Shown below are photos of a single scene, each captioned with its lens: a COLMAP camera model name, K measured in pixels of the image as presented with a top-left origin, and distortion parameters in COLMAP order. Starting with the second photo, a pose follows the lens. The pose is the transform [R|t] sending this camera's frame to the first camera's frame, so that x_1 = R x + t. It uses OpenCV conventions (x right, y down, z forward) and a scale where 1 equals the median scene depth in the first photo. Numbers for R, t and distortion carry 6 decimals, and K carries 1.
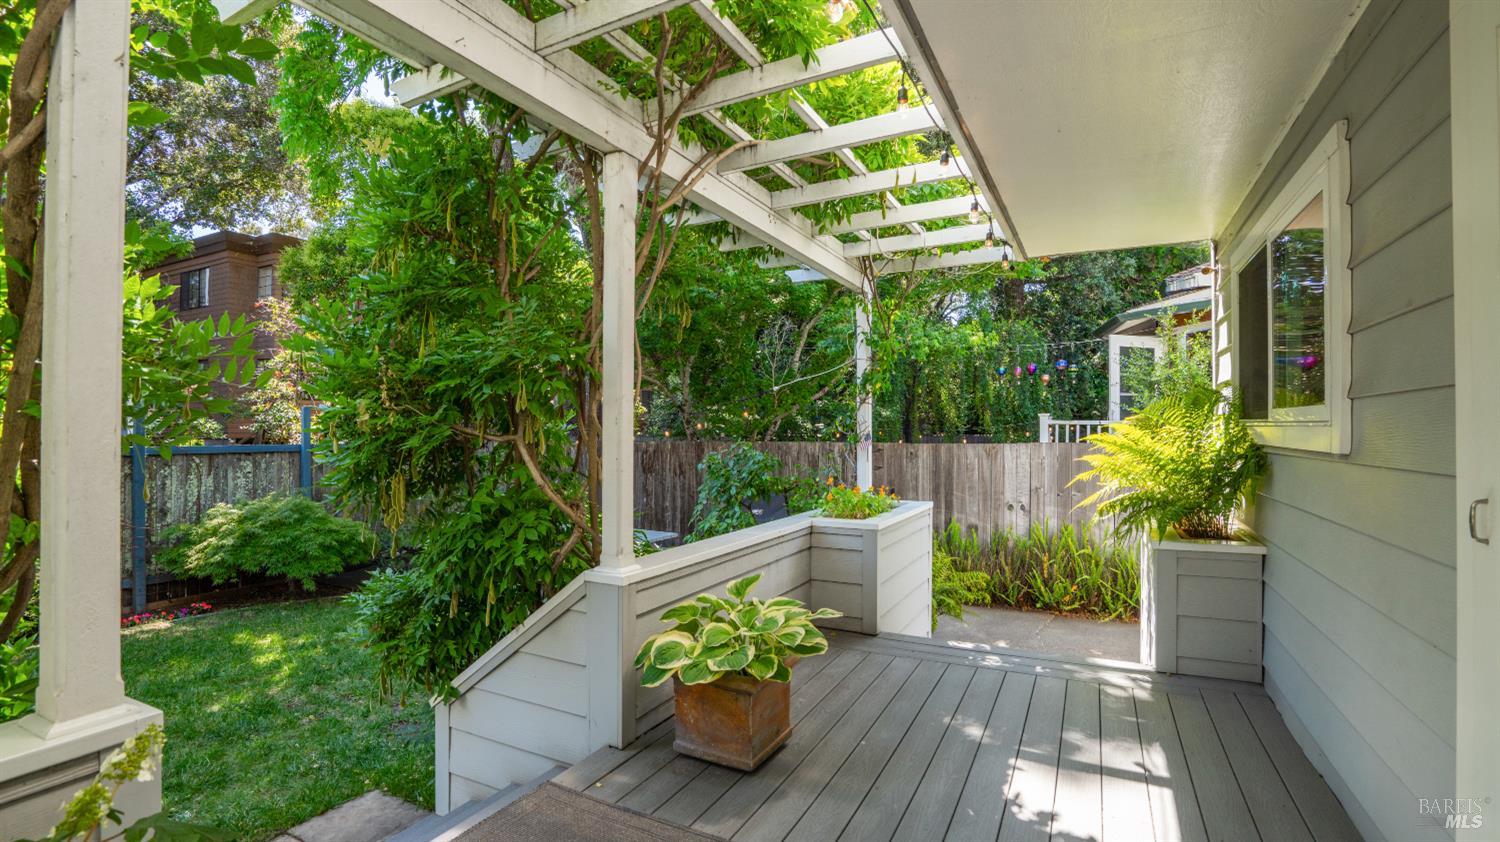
lens RADIAL K [[688.6, 0, 738.2], [0, 688.6, 423.8], [0, 0, 1]] dist [-0.015485, 0.003738]
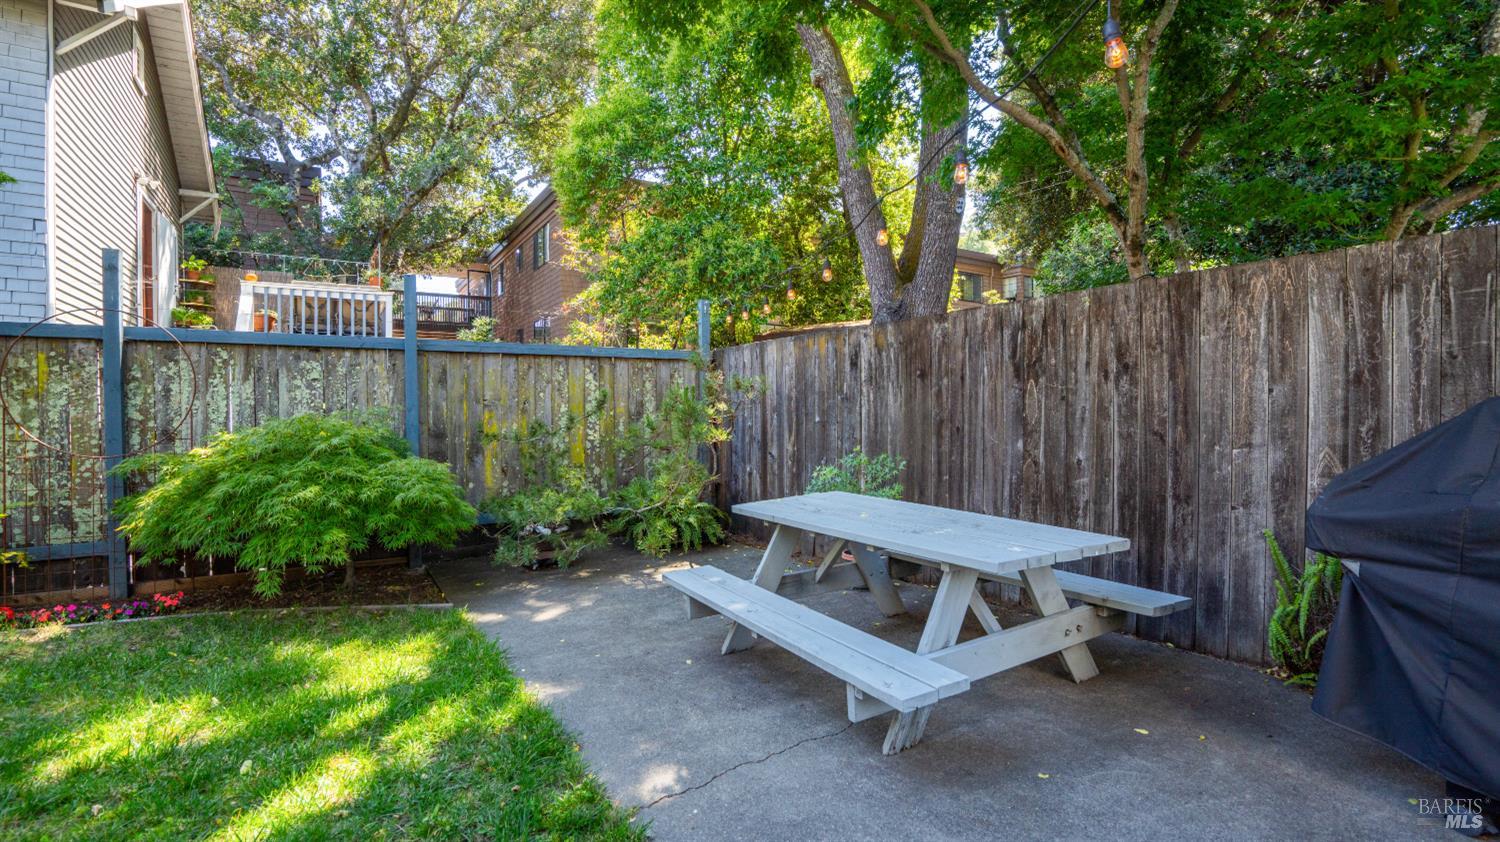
lens RADIAL K [[688.6, 0, 742.5], [0, 688.6, 416.3], [0, 0, 1]] dist [-0.015485, 0.003738]
pose [[0.859889, -0.008502, -0.510411, -0.082524], [0.015339, 0.999840, 0.009188, 0.104302], [0.510251, -0.015730, 0.859881, 0.675377]]
